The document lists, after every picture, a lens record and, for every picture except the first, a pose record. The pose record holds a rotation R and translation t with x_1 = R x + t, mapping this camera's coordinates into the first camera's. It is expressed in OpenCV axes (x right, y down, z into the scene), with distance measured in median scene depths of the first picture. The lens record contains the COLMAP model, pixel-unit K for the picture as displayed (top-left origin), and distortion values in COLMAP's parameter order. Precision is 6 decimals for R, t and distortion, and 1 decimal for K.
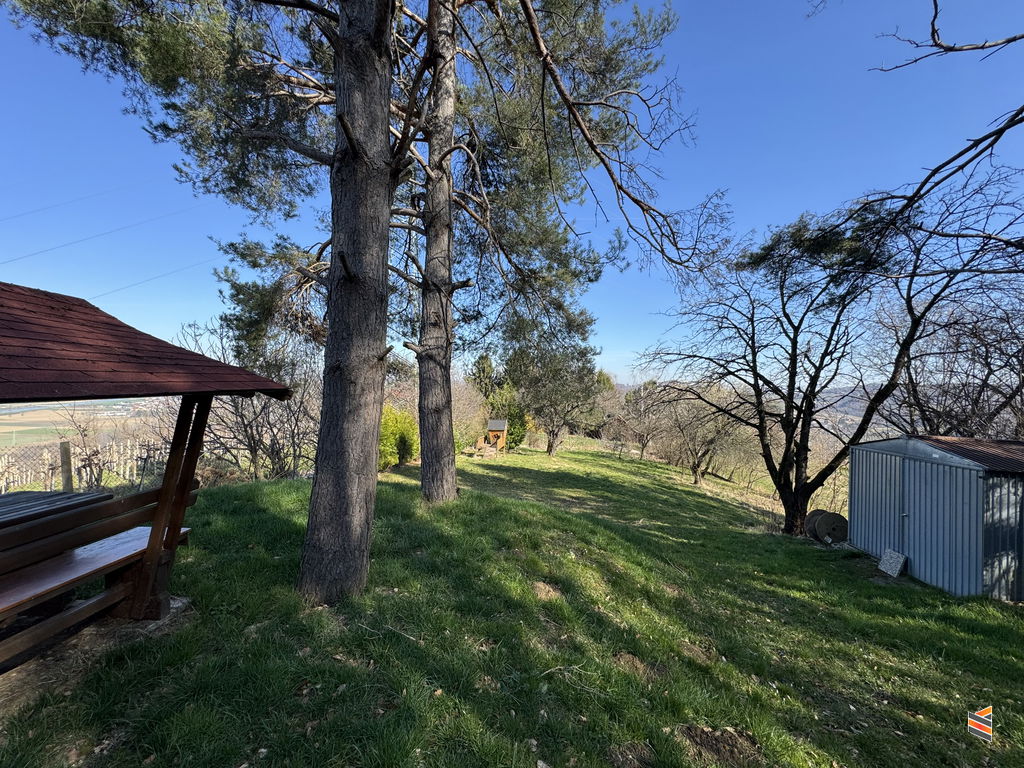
lens RADIAL K [[400.8, 0, 512.8], [0, 400.8, 391.2], [0, 0, 1]] dist [0.000819, 0.000008]
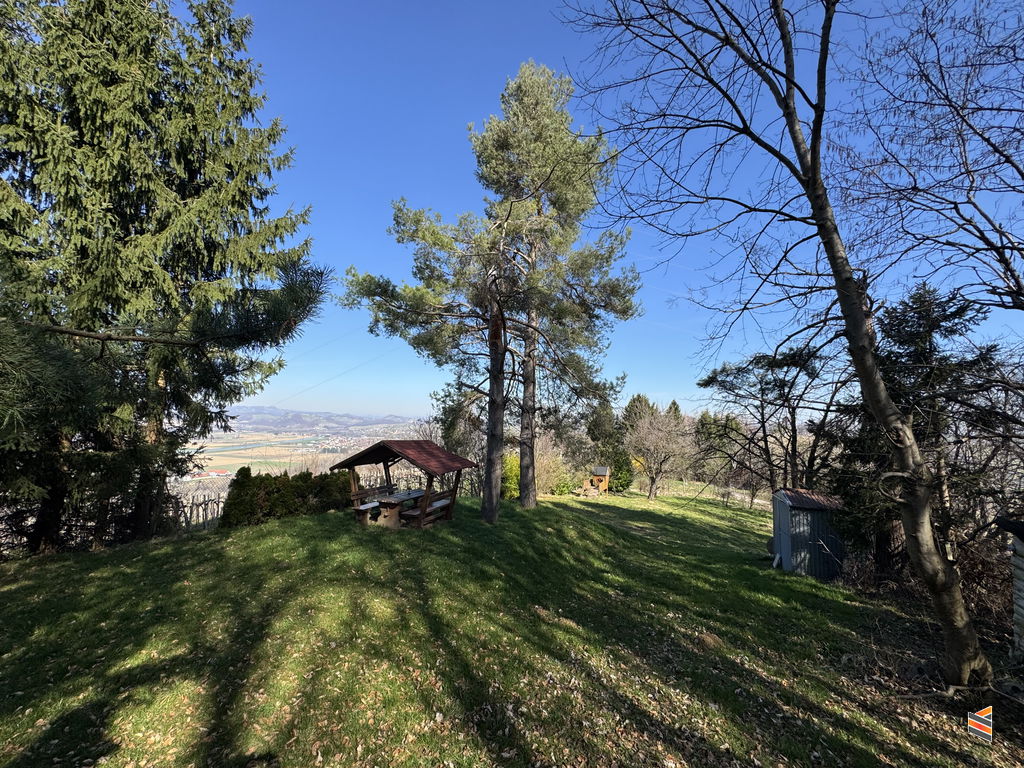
lens RADIAL K [[400.8, 0, 512.8], [0, 400.8, 391.2], [0, 0, 1]] dist [0.000819, 0.000008]
pose [[0.950095, -0.030969, -0.310419, 0.411523], [-0.000971, 0.994762, -0.102214, -0.133195], [0.311959, 0.097414, 0.945088, -1.102365]]
